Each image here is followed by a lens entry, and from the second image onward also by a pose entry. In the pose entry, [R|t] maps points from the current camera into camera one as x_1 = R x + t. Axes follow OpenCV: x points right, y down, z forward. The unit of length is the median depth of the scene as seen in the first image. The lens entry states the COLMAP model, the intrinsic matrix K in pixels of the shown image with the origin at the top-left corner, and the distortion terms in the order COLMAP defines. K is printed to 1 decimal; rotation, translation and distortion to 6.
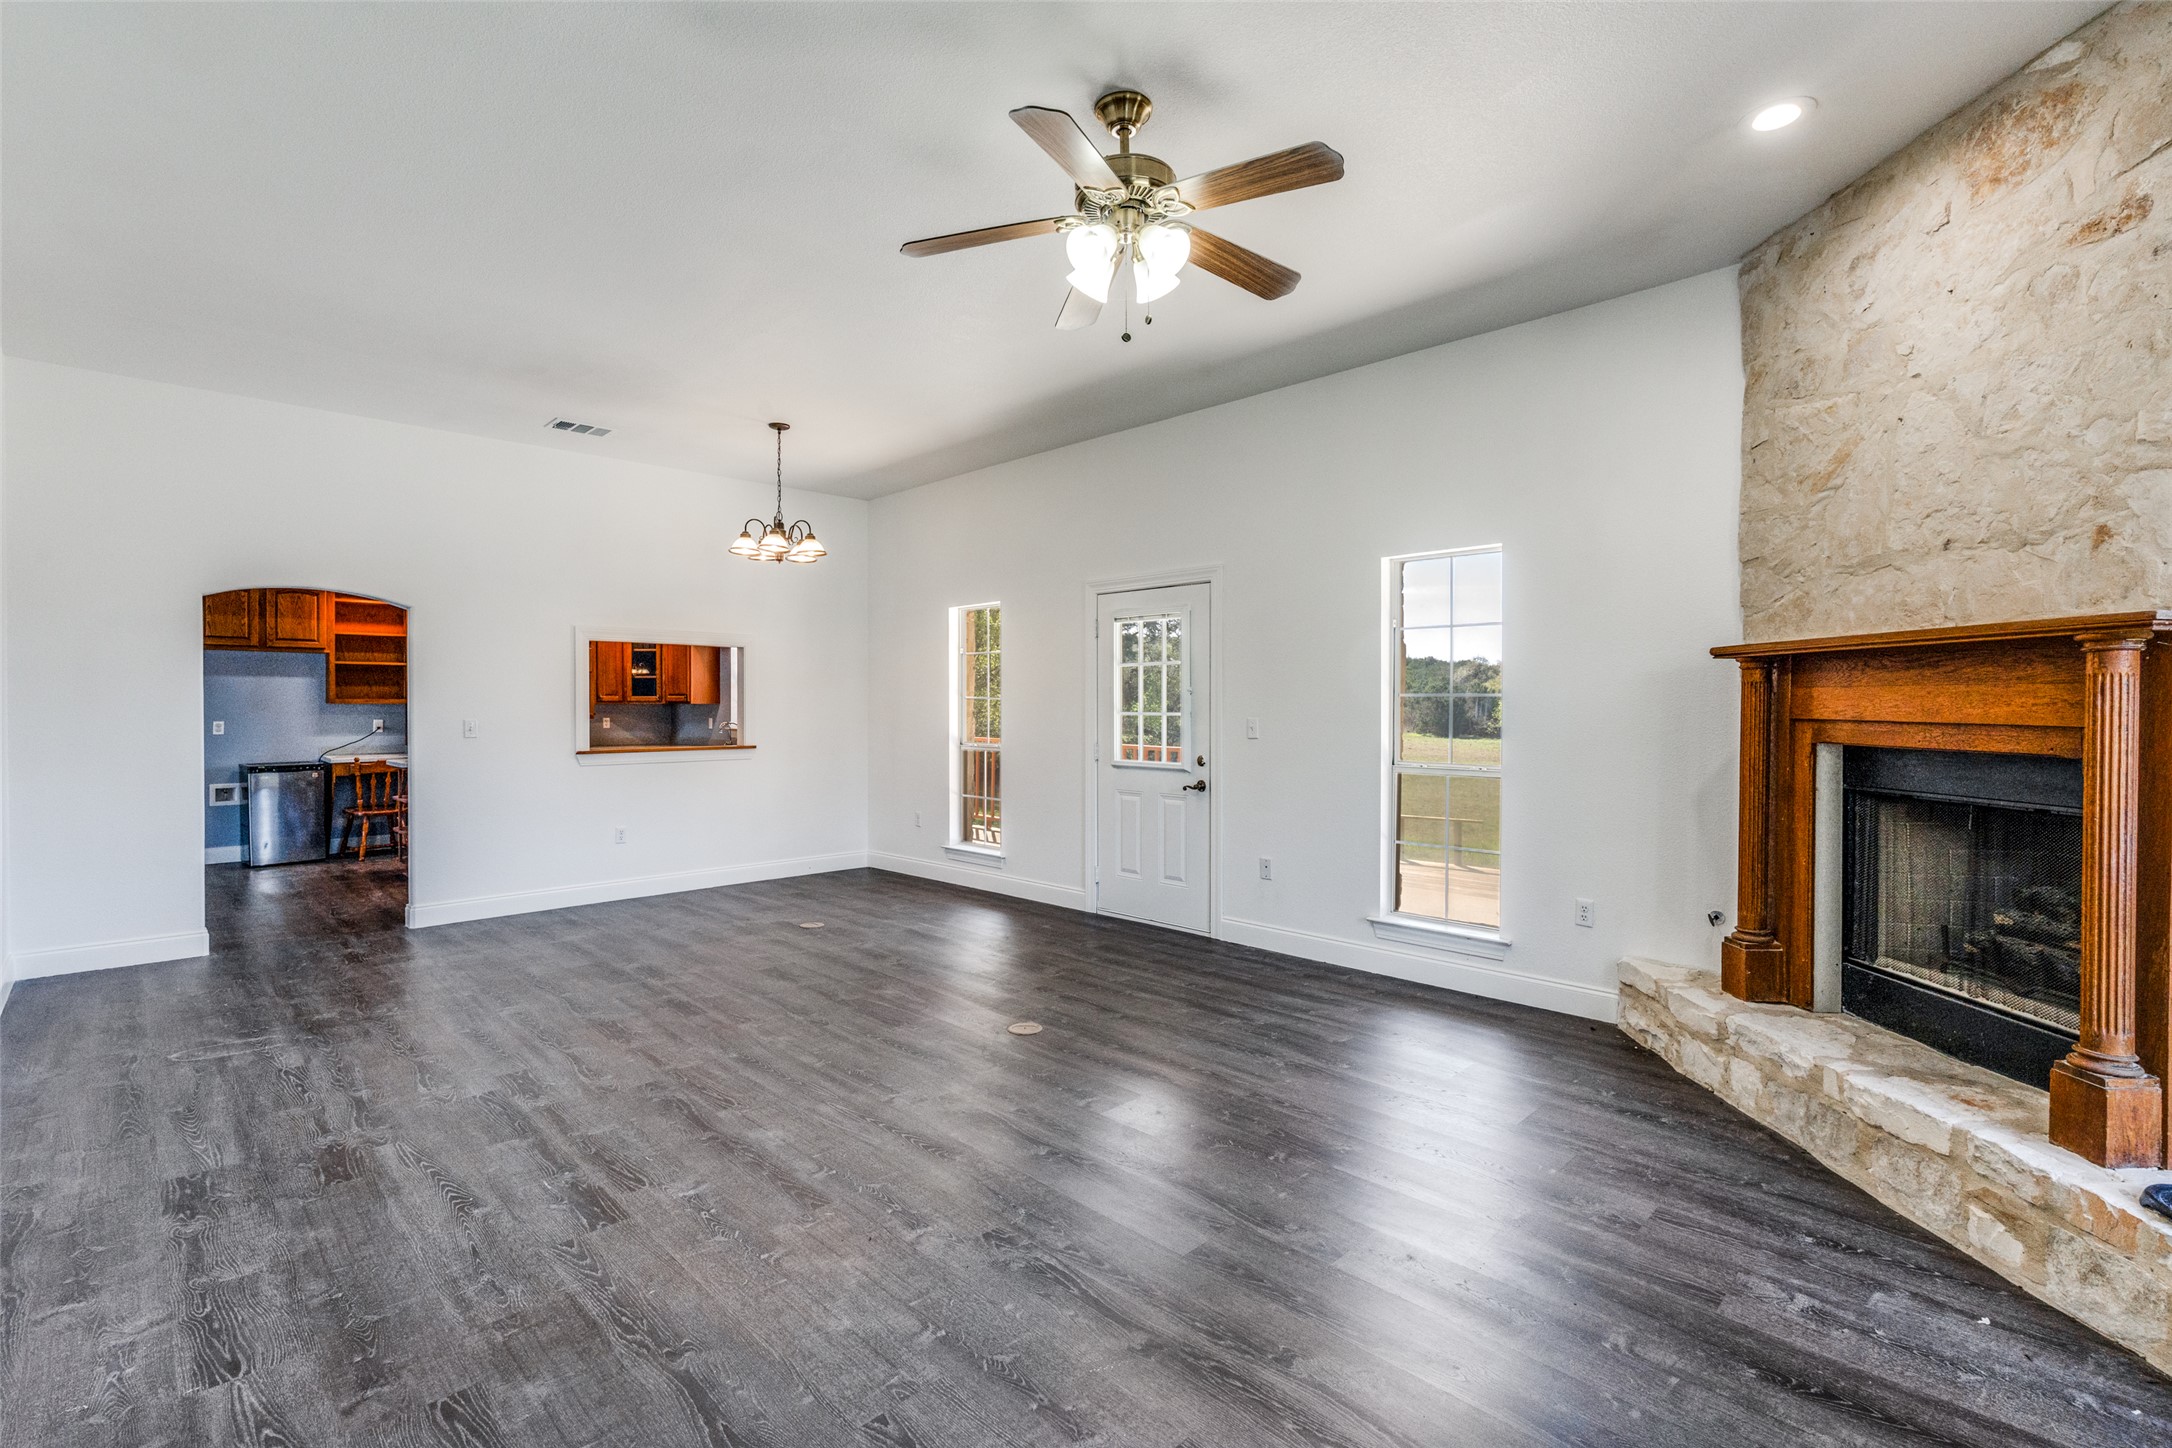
lens RADIAL K [[975.0, 0, 1085.4], [0, 975.0, 713.8], [0, 0, 1]] dist [-0.002895, -0.000860]
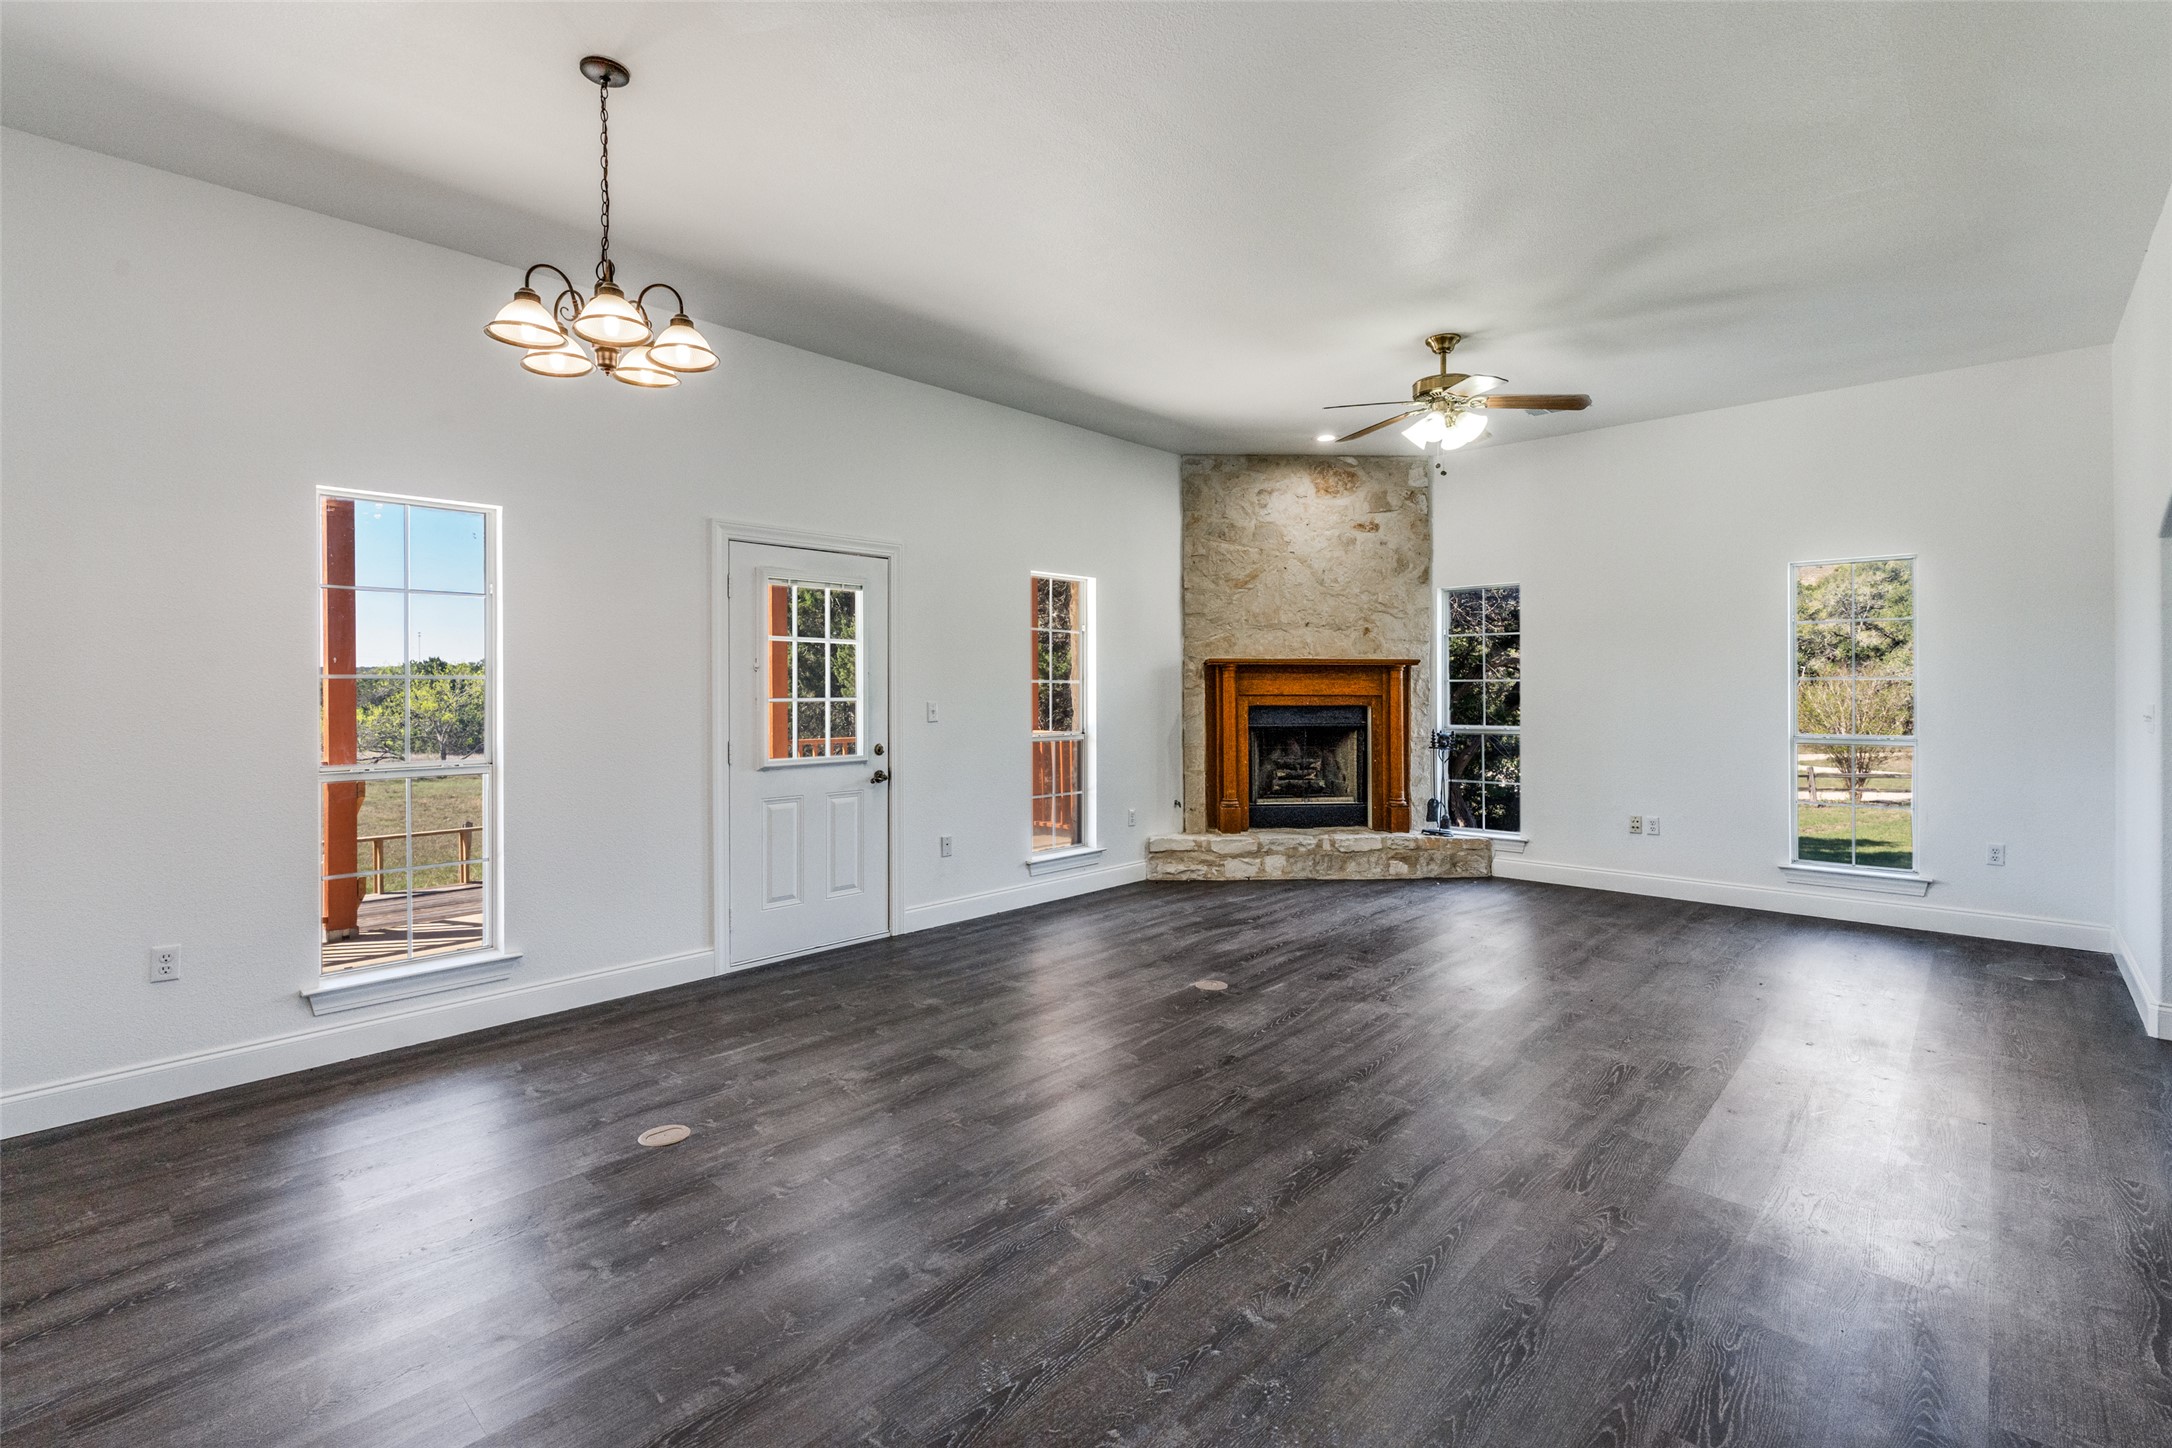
lens RADIAL K [[989.0, 0, 1087.5], [0, 989.0, 688.6], [0, 0, 1]] dist [-0.000326, -0.000010]
pose [[-0.045644, 0.001609, 0.998956, -1.485129], [0.012398, 0.999923, -0.001044, -0.010689], [-0.998881, 0.012338, -0.045660, 1.520918]]
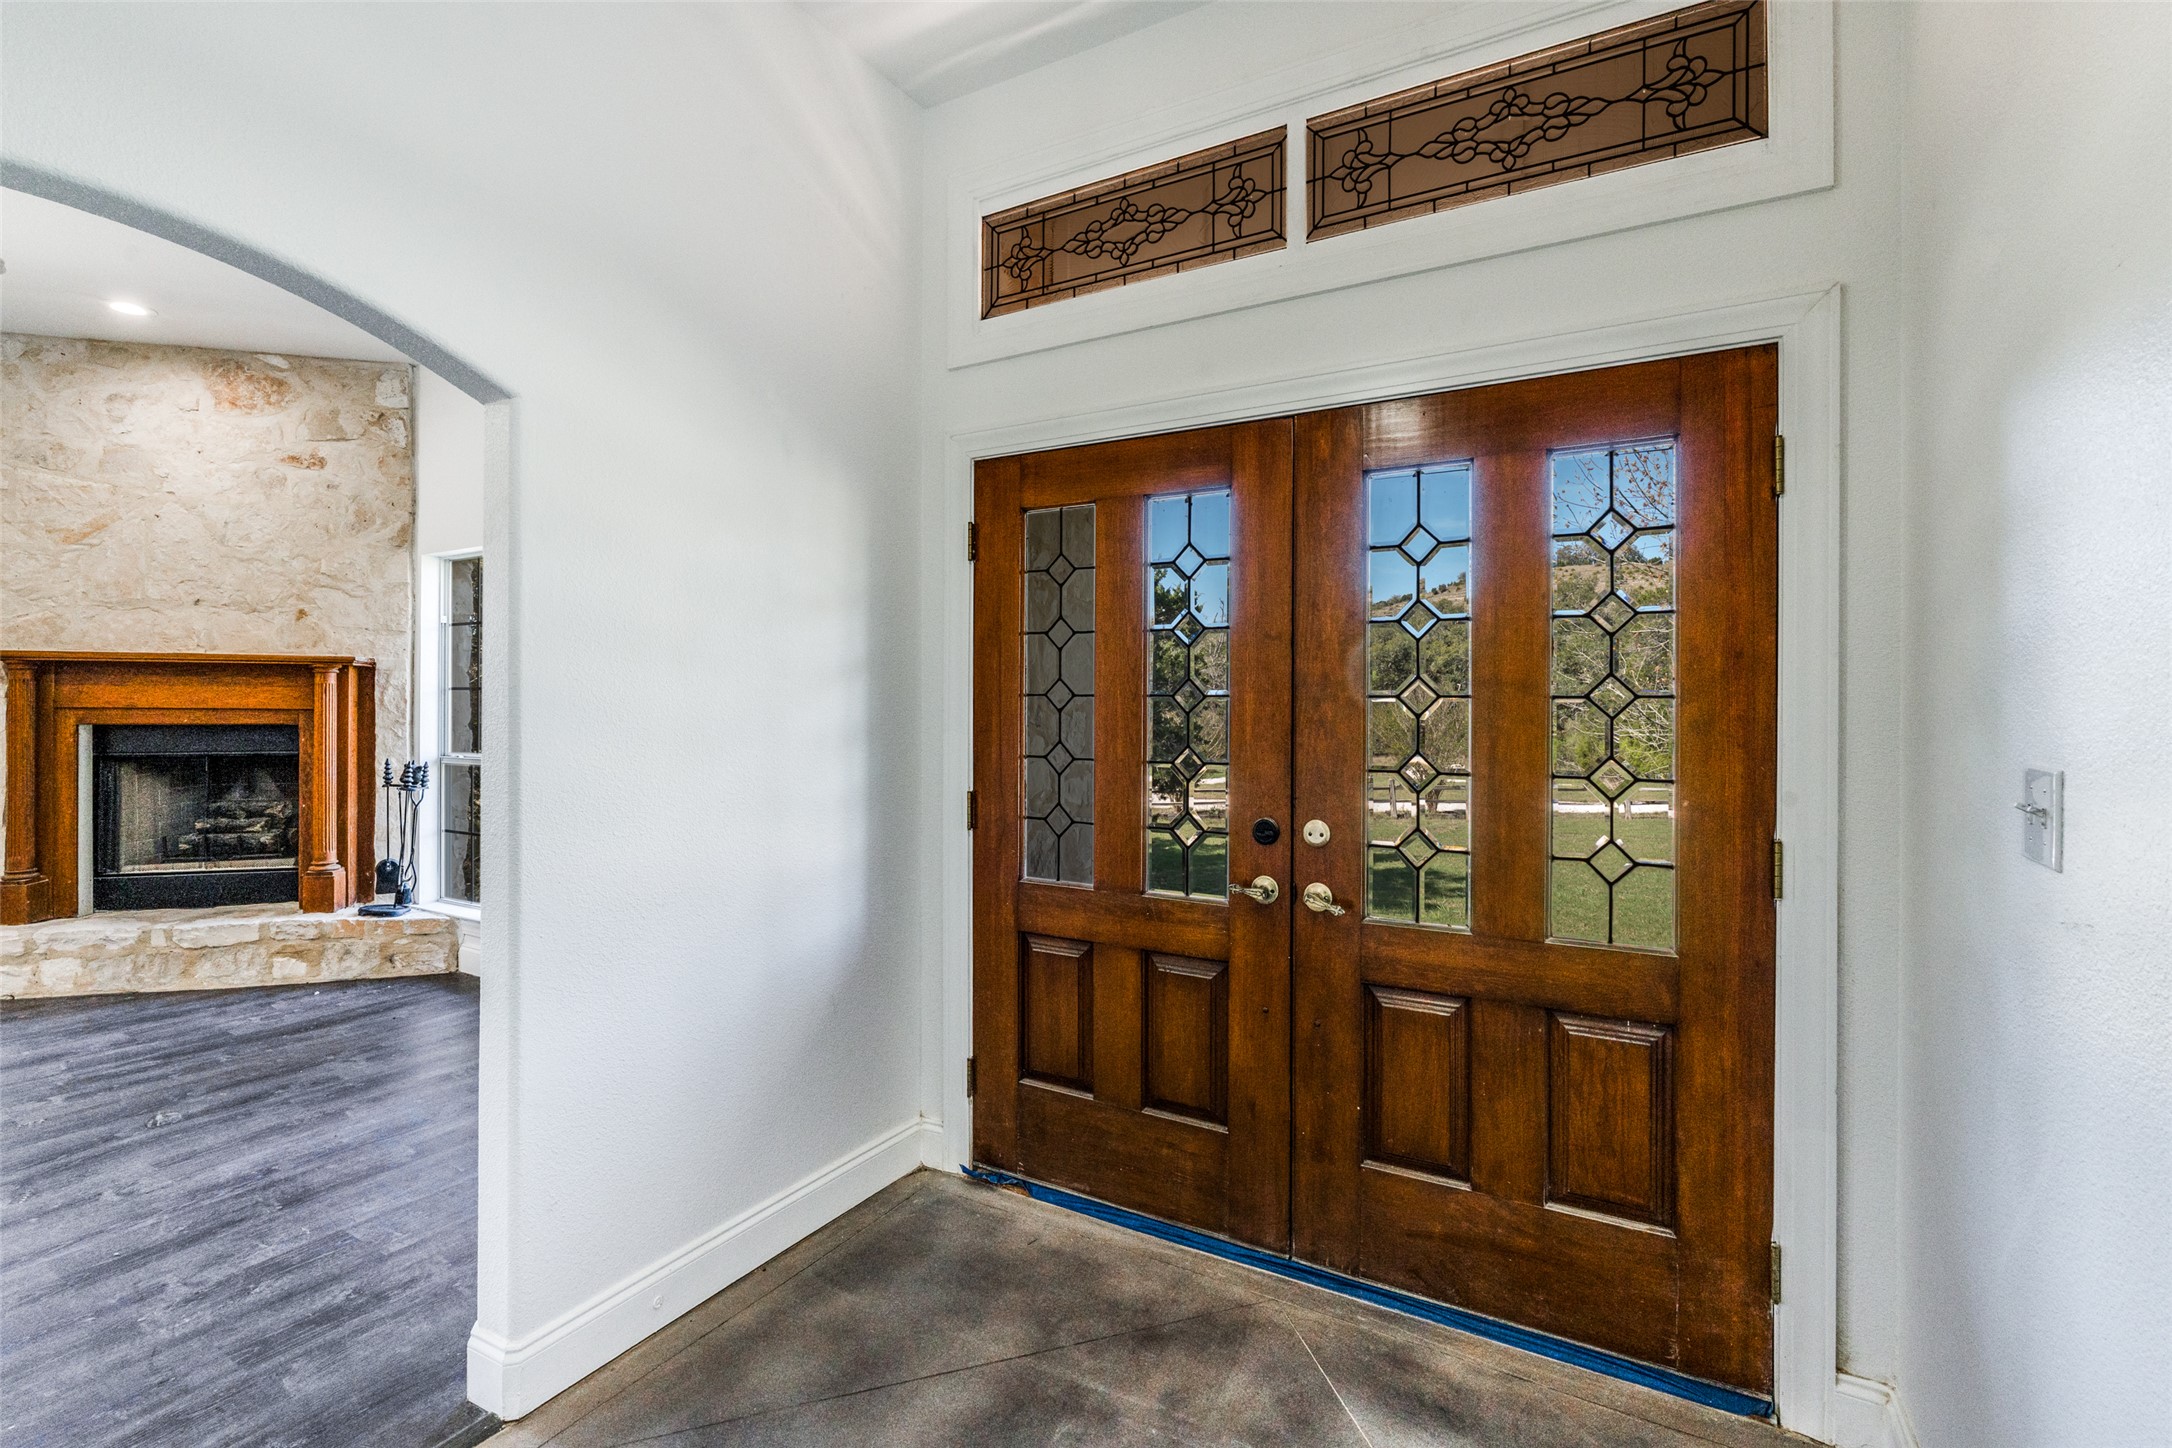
lens RADIAL K [[980.2, 0, 1068.5], [0, 980.2, 703.1], [0, 0, 1]] dist [-0.001232, -0.000529]
pose [[-0.252812, -0.001678, 0.967514, -1.015907], [0.005588, 0.999979, 0.003195, 0.003005], [-0.967499, 0.006214, -0.252797, -0.023629]]
